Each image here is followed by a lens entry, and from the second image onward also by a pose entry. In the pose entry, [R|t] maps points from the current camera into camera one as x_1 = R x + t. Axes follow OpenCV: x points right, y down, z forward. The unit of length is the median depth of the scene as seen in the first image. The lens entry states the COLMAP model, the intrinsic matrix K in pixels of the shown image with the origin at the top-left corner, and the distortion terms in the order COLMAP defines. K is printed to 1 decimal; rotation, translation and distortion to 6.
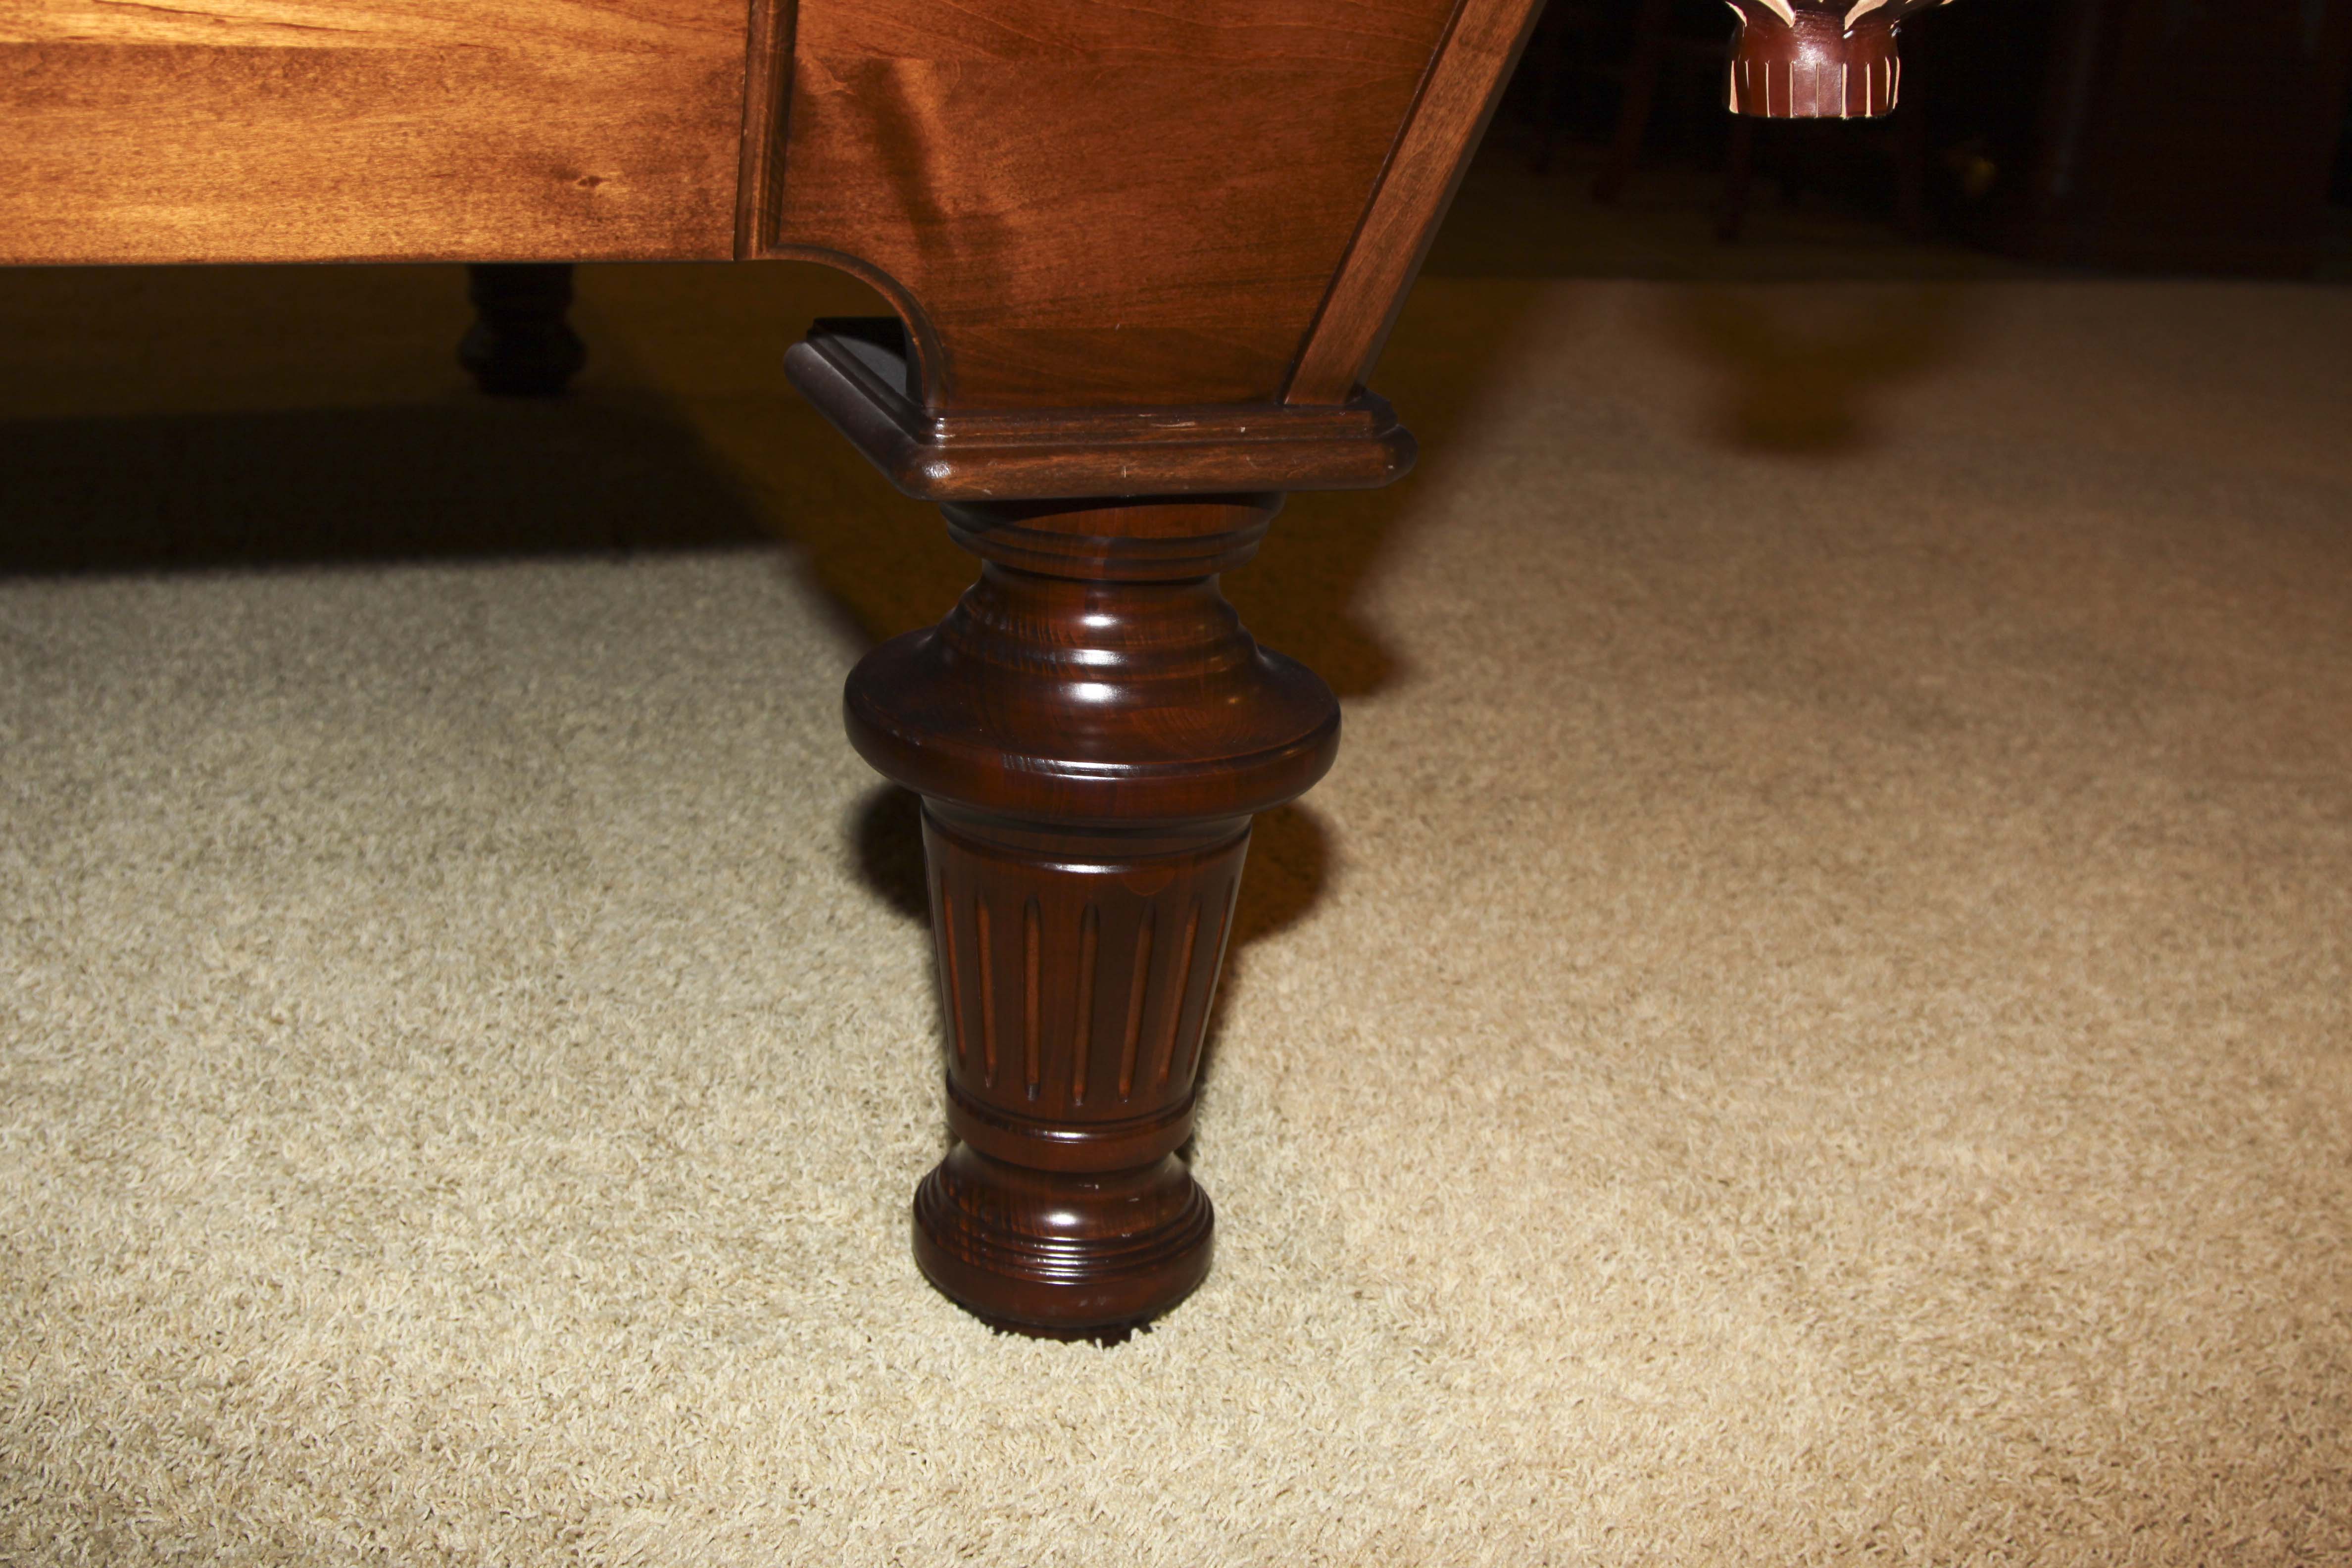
lens RADIAL K [[2772.7, 0, 1176.0], [0, 2772.7, 784.0], [0, 0, 1]] dist [-0.109306, 0.082431]
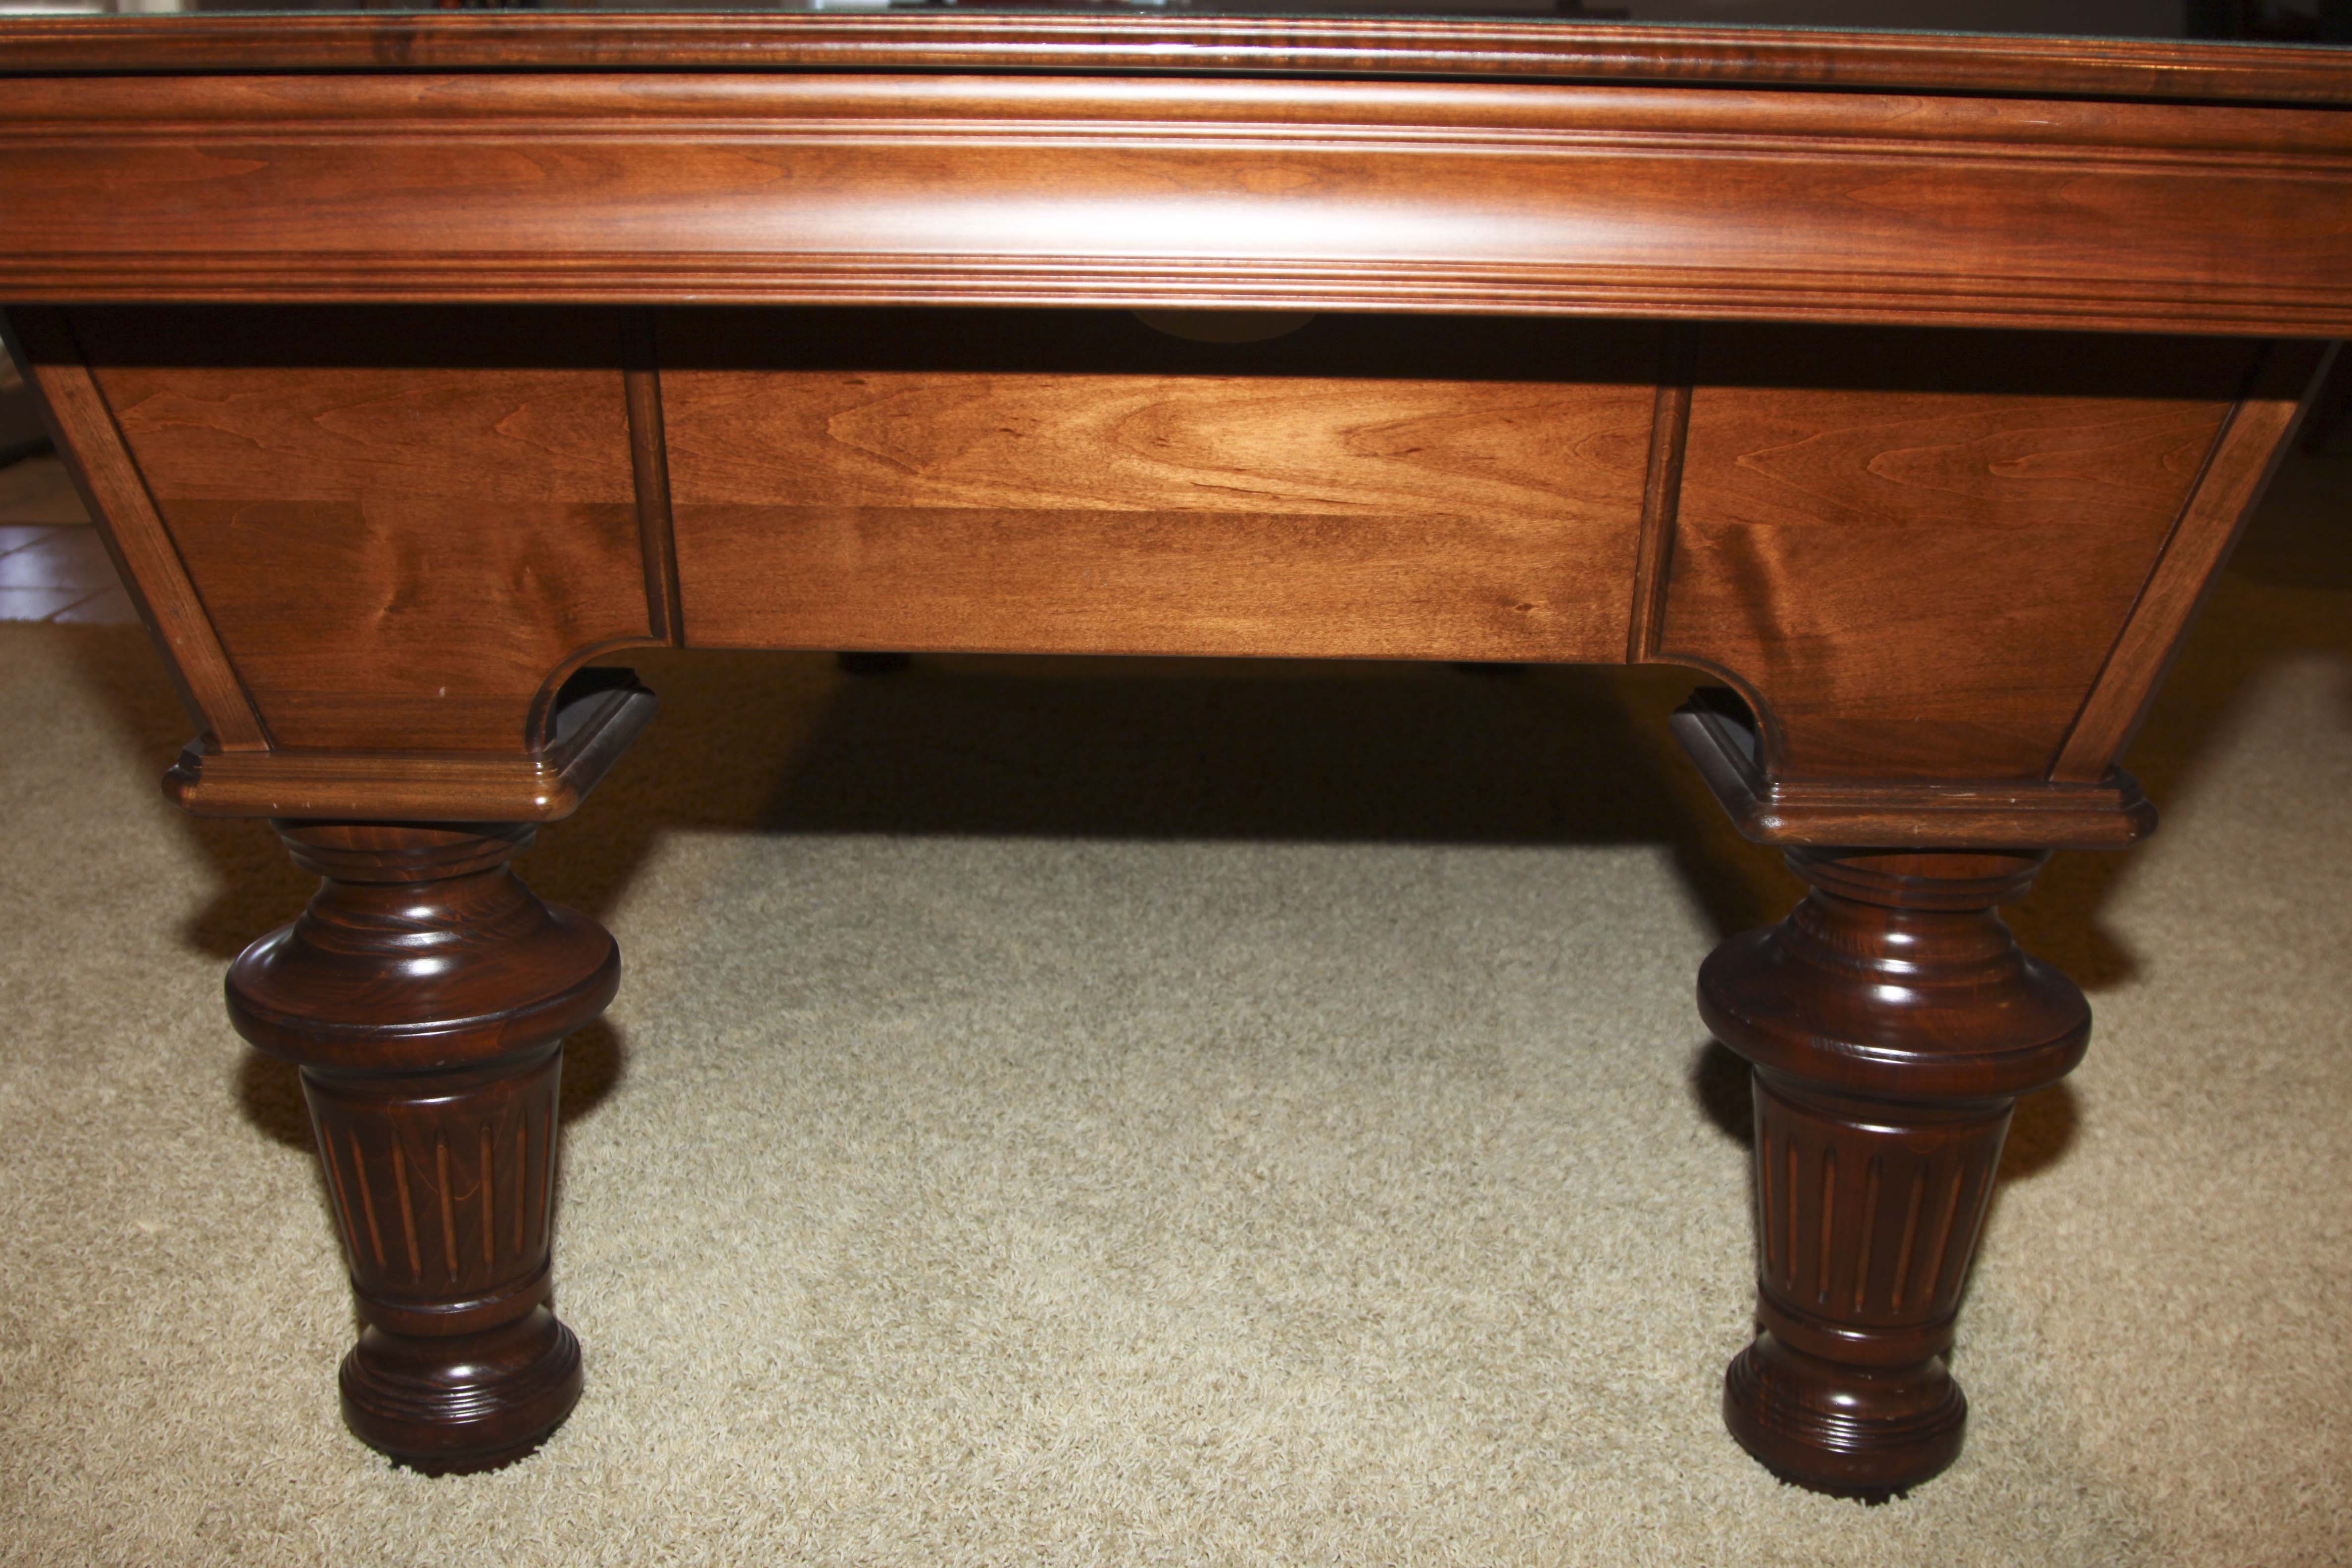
lens RADIAL K [[2474.8, 0, 1176.0], [0, 2474.8, 784.0], [0, 0, 1]] dist [-0.143516, 0.085635]
pose [[0.934883, 0.052794, -0.351009, 0.050360], [-0.079916, 0.994794, -0.063226, -0.028798], [0.345844, 0.087160, 0.934235, -0.171275]]
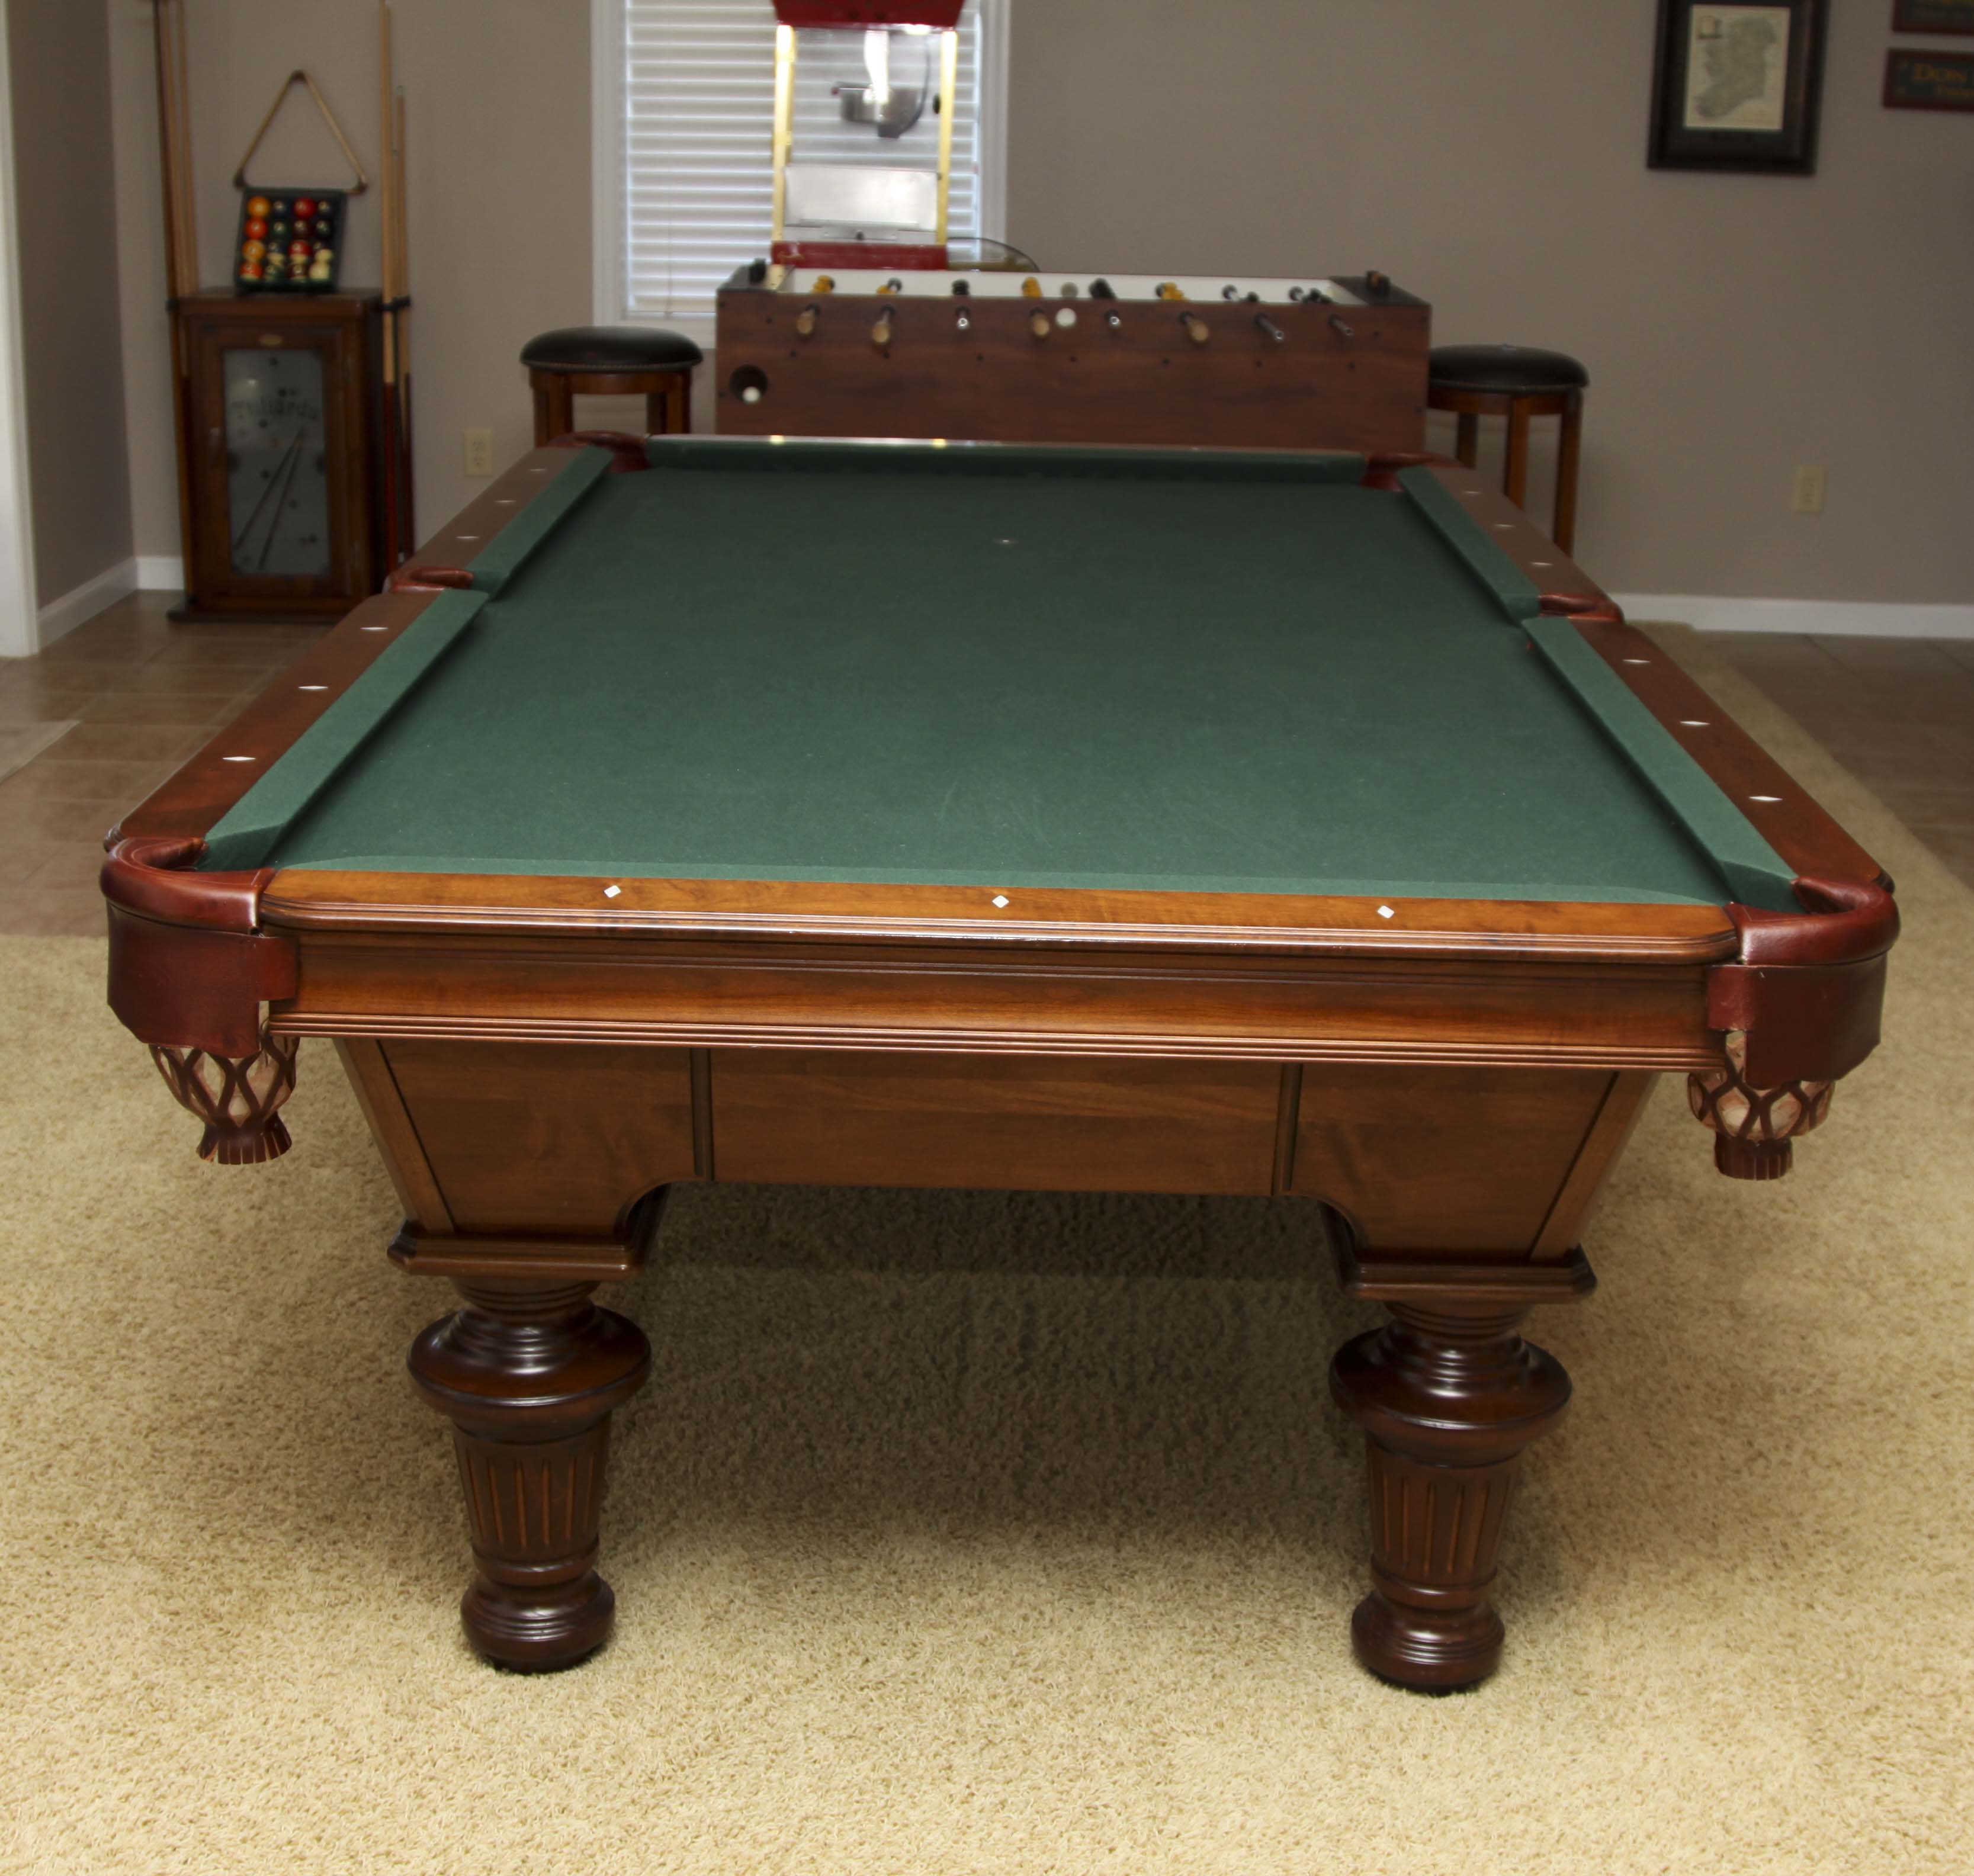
lens RADIAL K [[3009.7, 0, 987.0], [0, 3009.7, 938.0], [0, 0, 1]] dist [-0.154545, 0.121698]
pose [[0.936069, 0.065027, -0.345754, 0.380858], [-0.087211, 0.994985, -0.048981, -0.210235], [0.340835, 0.076003, 0.937046, -1.173681]]
